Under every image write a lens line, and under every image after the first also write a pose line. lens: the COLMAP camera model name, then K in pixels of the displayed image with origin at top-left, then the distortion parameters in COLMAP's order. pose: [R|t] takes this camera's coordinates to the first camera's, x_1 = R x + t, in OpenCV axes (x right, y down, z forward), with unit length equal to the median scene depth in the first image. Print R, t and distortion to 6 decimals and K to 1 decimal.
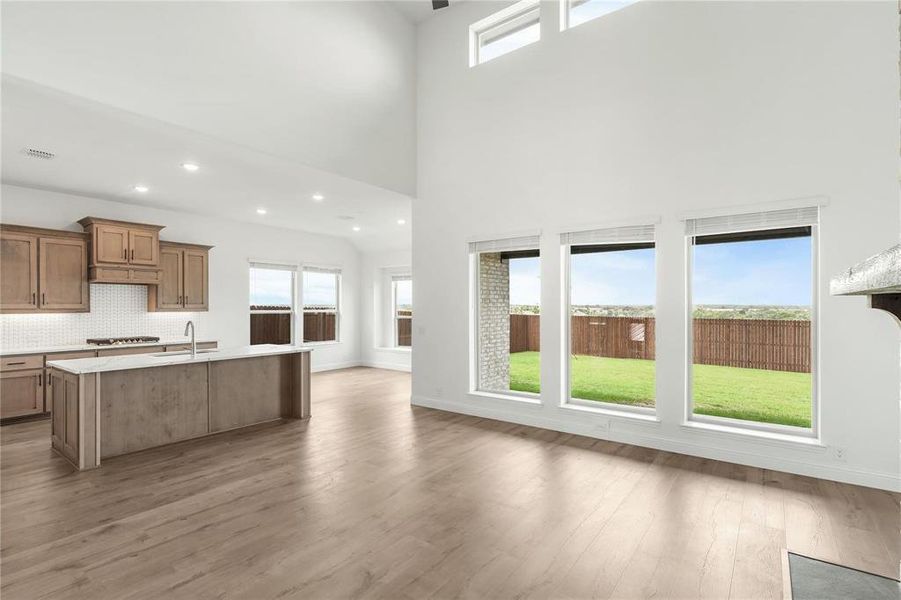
lens RADIAL K [[430.6, 0, 450.5], [0, 430.6, 300.0], [0, 0, 1]] dist [-0.003045, -0.000316]
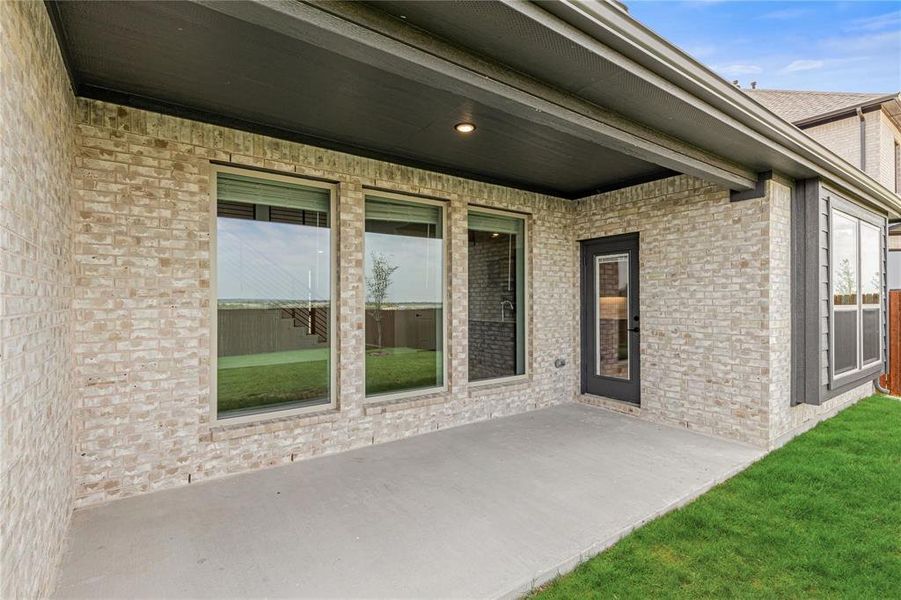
lens RADIAL K [[399.8, 0, 447.3], [0, 399.8, 298.1], [0, 0, 1]] dist [-0.001182, 0.000002]
pose [[-0.335934, -0.000868, -0.941885, 0.727020], [0.013070, 0.999899, -0.005583, 0.032484], [0.941795, -0.014186, -0.335888, 0.857953]]
